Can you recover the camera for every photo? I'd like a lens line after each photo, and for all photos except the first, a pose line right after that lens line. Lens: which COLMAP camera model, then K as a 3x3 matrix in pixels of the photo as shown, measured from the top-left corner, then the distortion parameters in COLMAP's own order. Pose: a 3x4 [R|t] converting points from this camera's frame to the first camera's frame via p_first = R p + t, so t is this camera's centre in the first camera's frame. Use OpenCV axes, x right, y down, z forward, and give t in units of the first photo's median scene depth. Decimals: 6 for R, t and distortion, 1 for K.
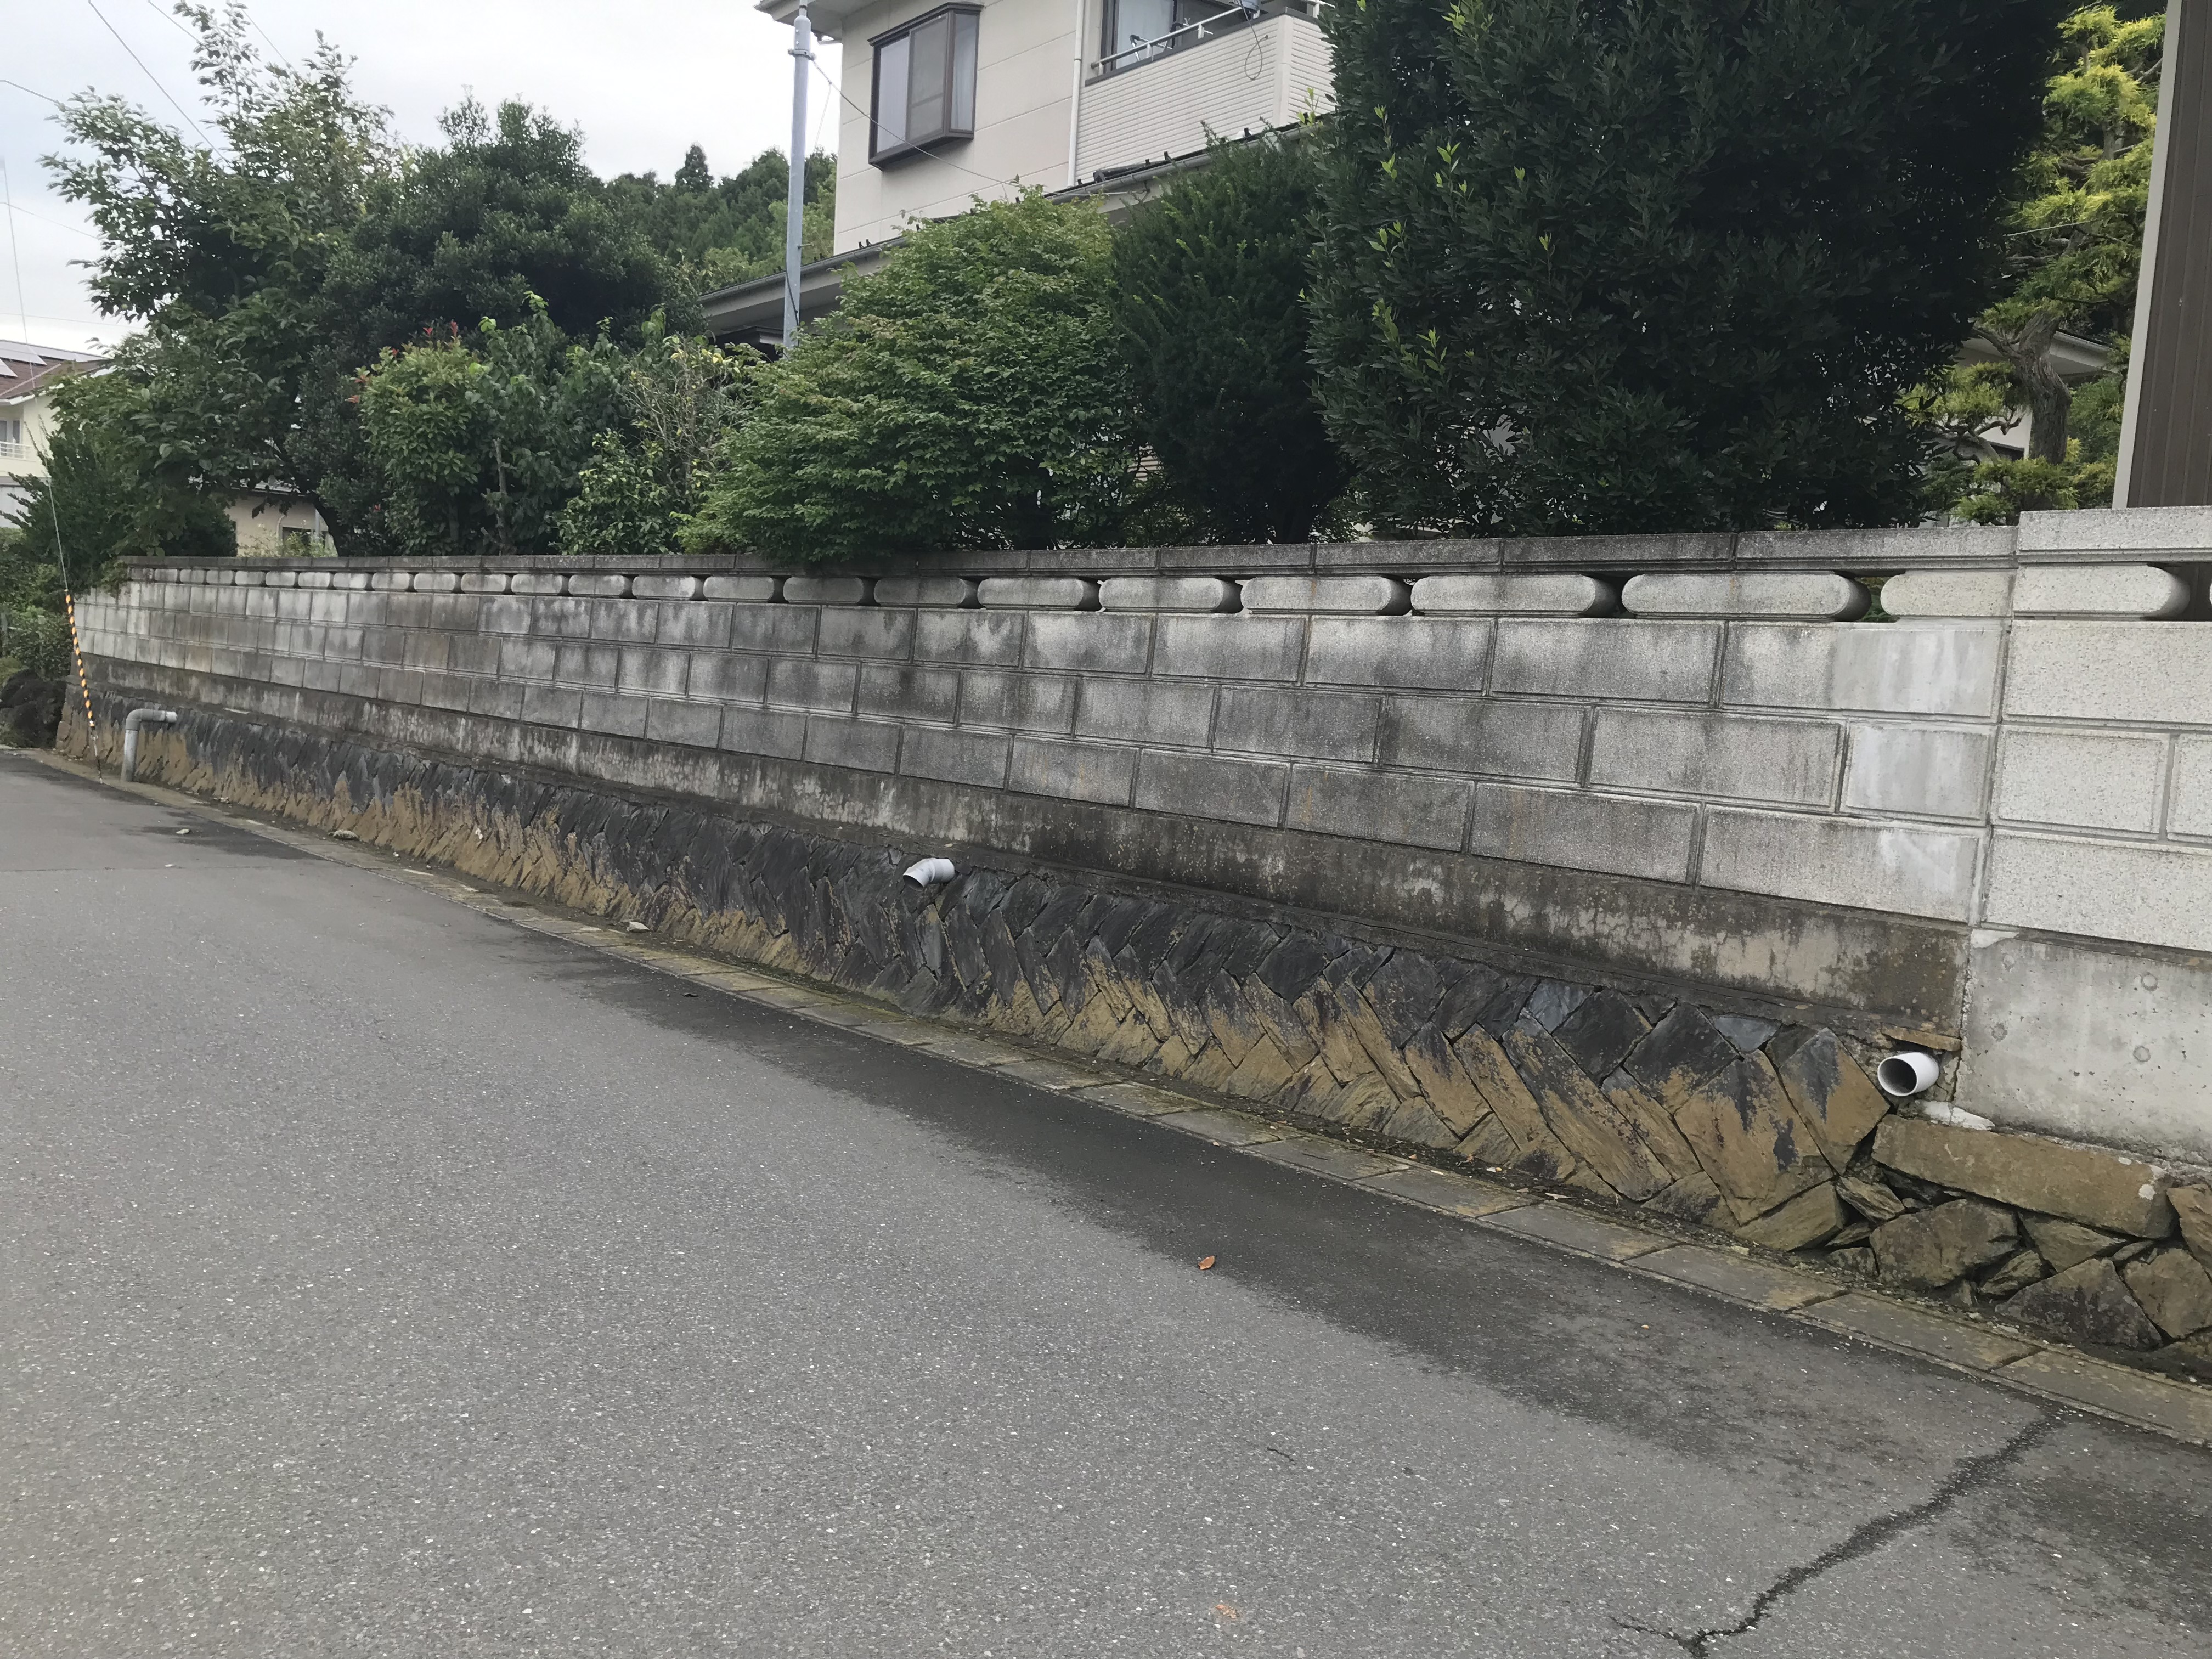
lens RADIAL K [[1813.2, 0, 1071.2], [0, 1813.2, 819.0], [0, 0, 1]] dist [0.000108, 0.005144]
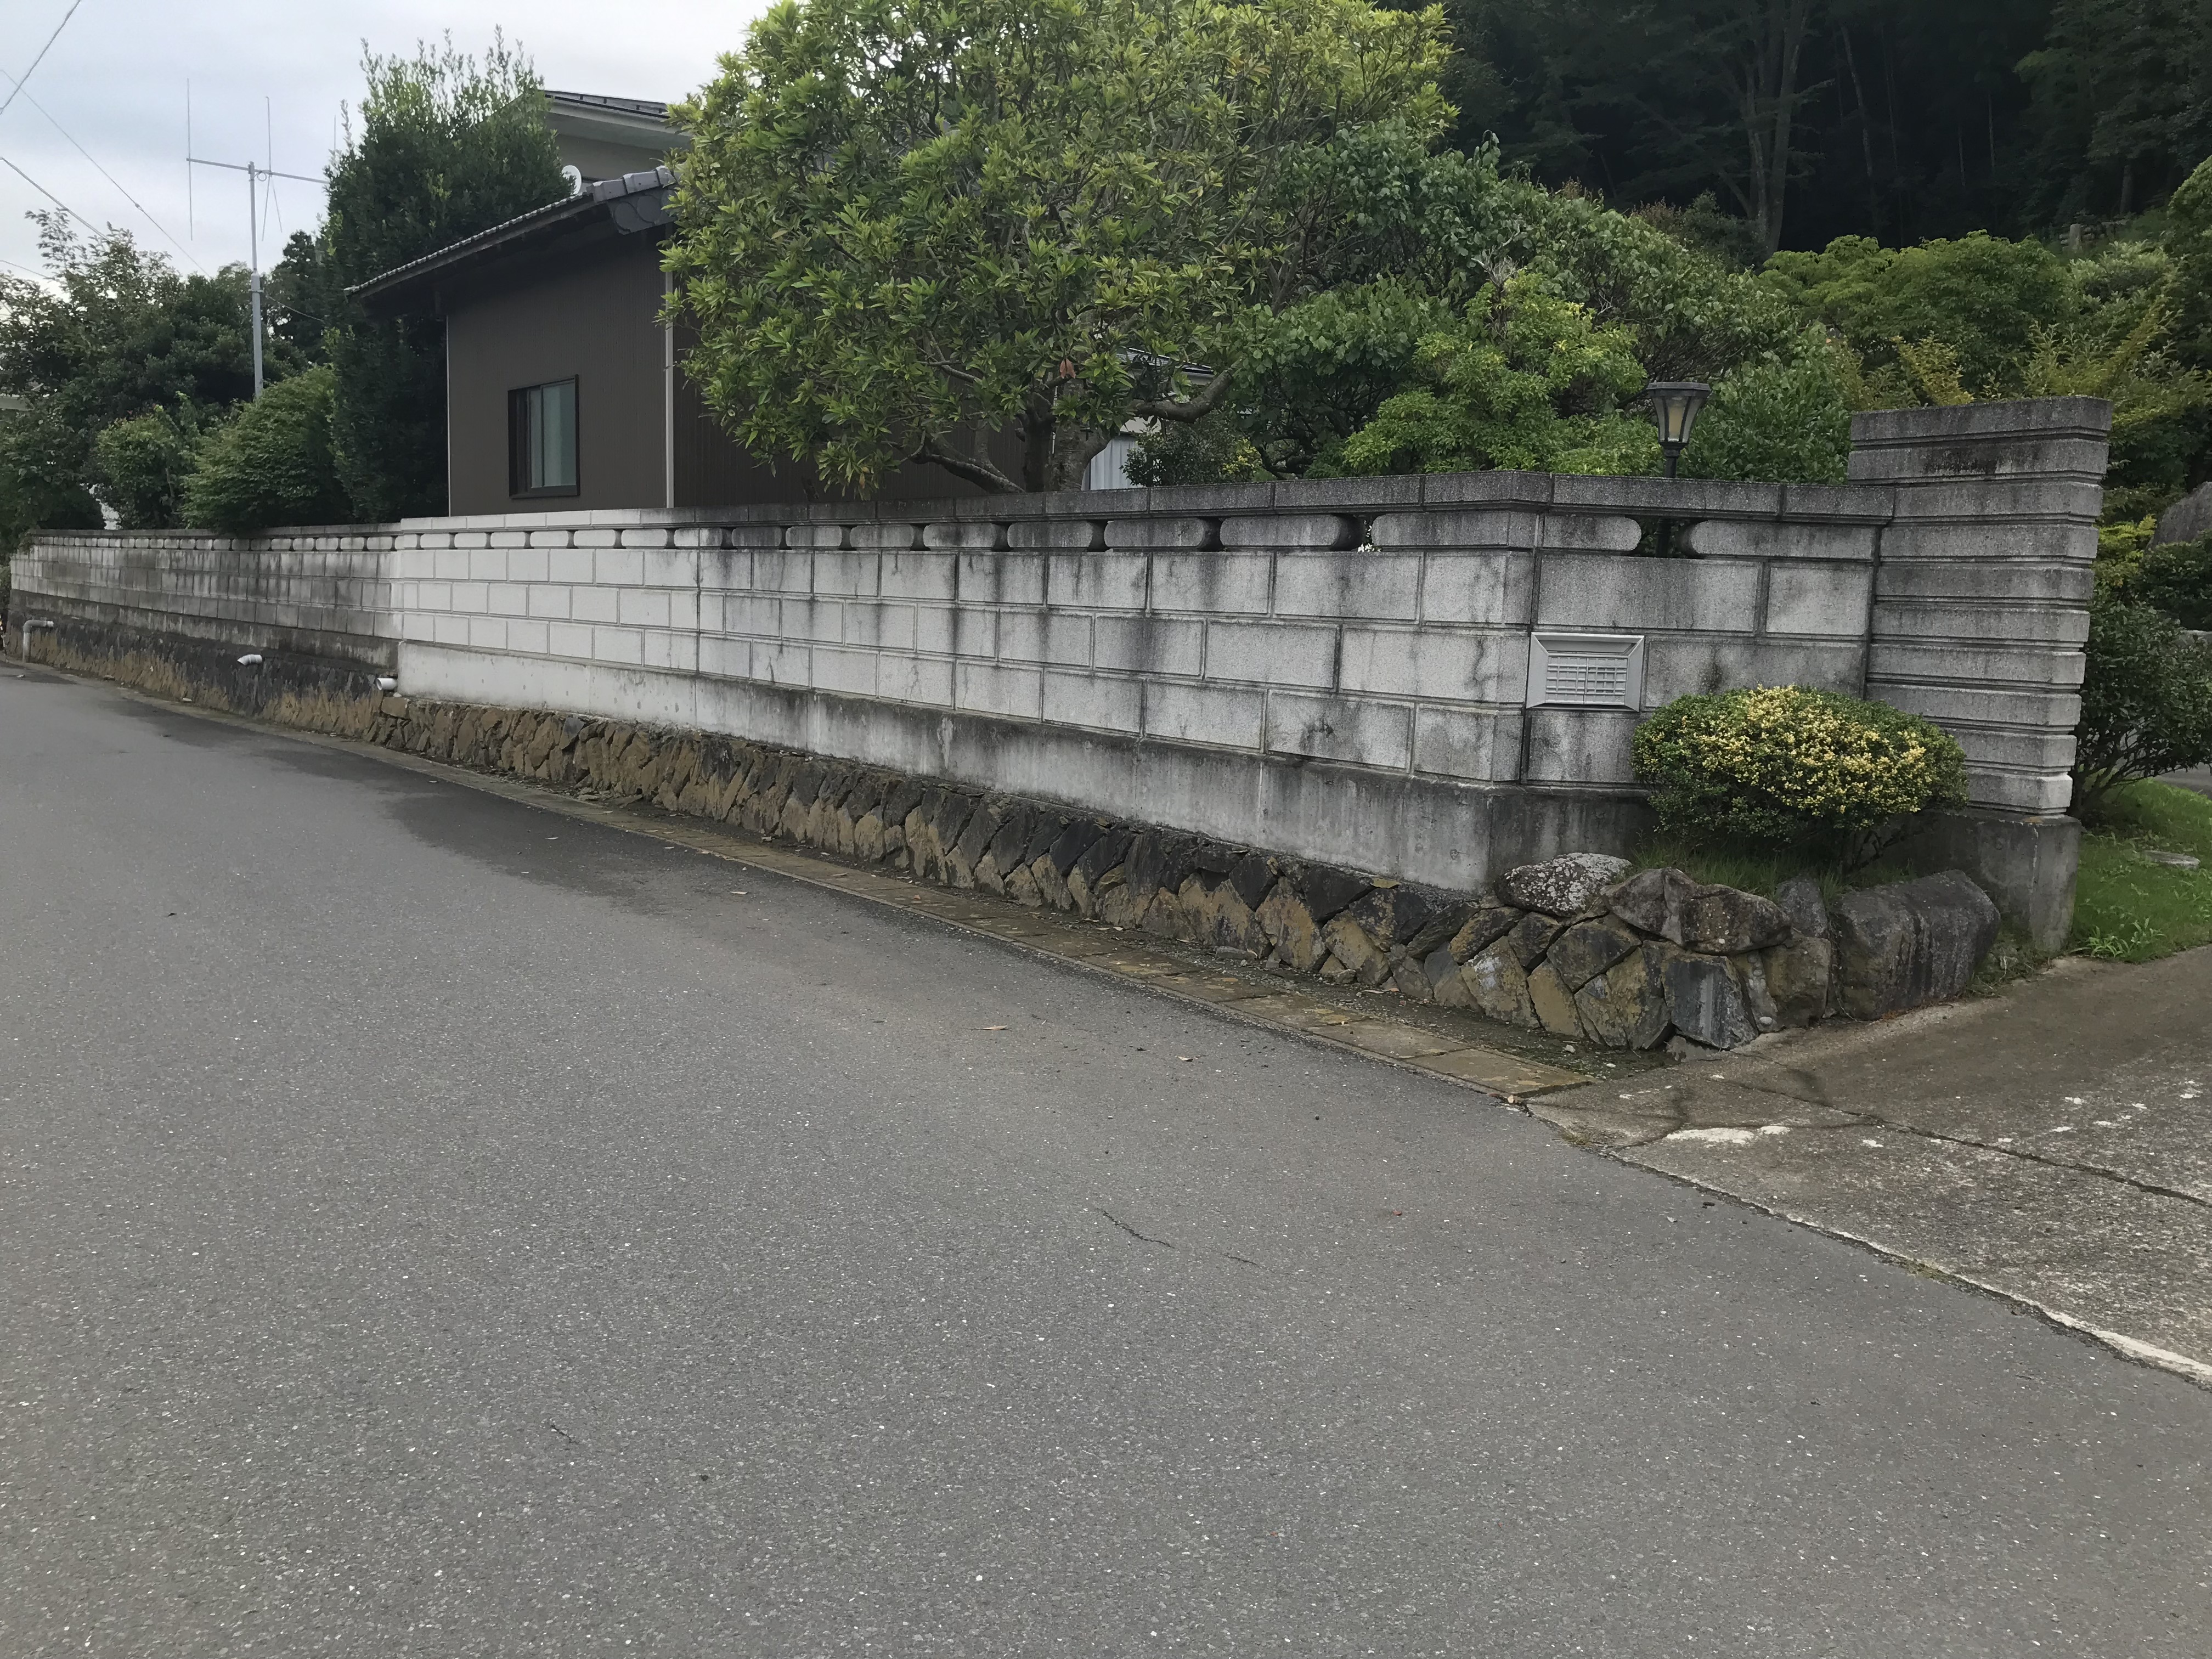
lens RADIAL K [[1814.7, 0, 1106.0], [0, 1814.7, 829.5], [0, 0, 1]] dist [0.222448, -0.278425]
pose [[0.997732, -0.017324, -0.065040, 2.231111], [0.019556, 0.999236, 0.033846, 0.351875], [0.064404, -0.035041, 0.997309, -2.646883]]
